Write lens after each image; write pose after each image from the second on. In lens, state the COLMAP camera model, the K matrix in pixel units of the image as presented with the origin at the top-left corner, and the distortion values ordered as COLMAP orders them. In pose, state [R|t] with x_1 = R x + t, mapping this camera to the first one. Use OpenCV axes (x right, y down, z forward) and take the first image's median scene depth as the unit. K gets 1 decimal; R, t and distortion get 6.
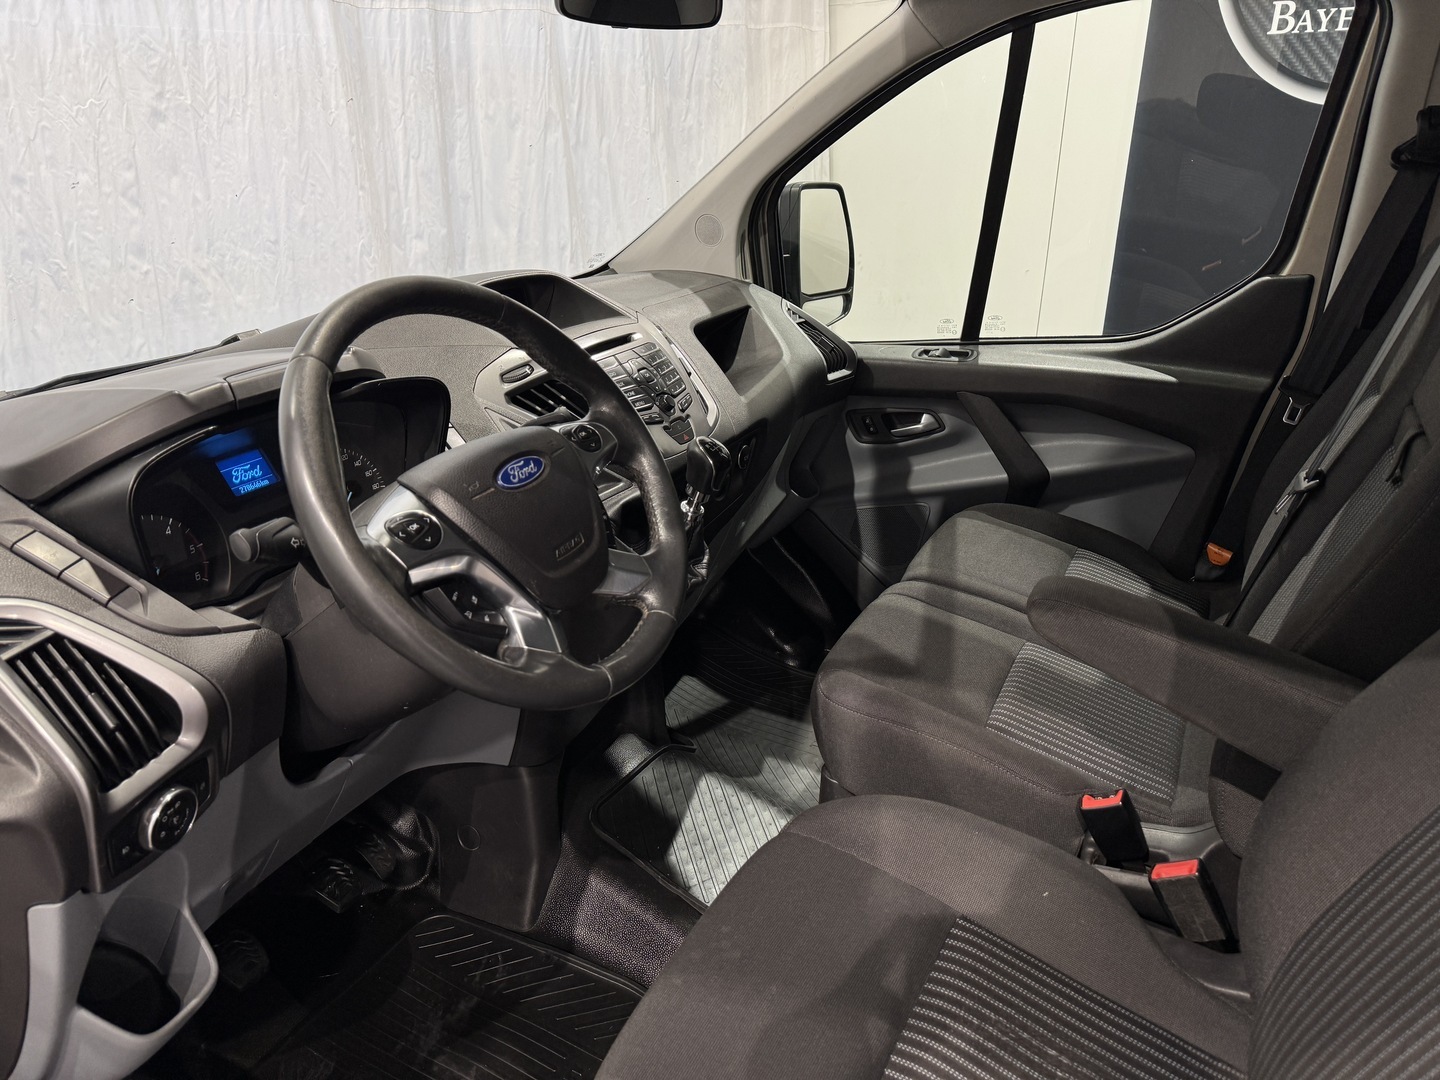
lens RADIAL K [[1005.3, 0, 718.2], [0, 1005.3, 535.3], [0, 0, 1]] dist [0.127068, -0.159896]
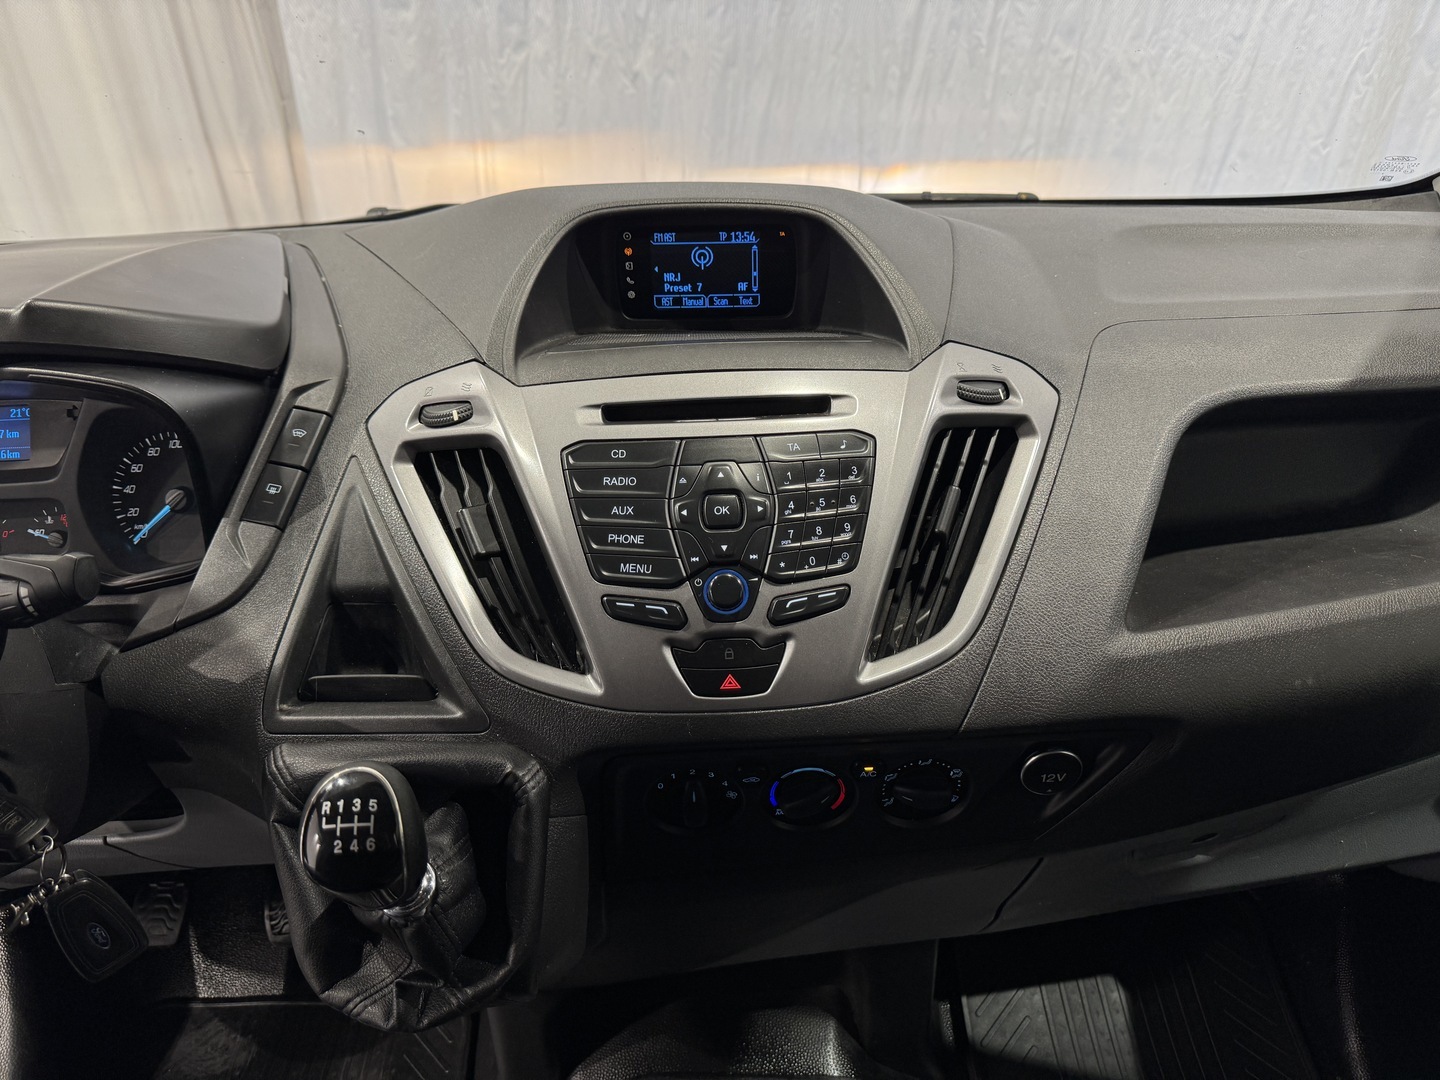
lens RADIAL K [[1005.3, 0, 718.2], [0, 1005.3, 535.3], [0, 0, 1]] dist [0.127068, -0.159896]
pose [[0.477596, 0.472304, -0.740831, 0.104699], [-0.312752, 0.879375, 0.359006, -0.128238], [0.821029, 0.060236, 0.567700, 0.322081]]
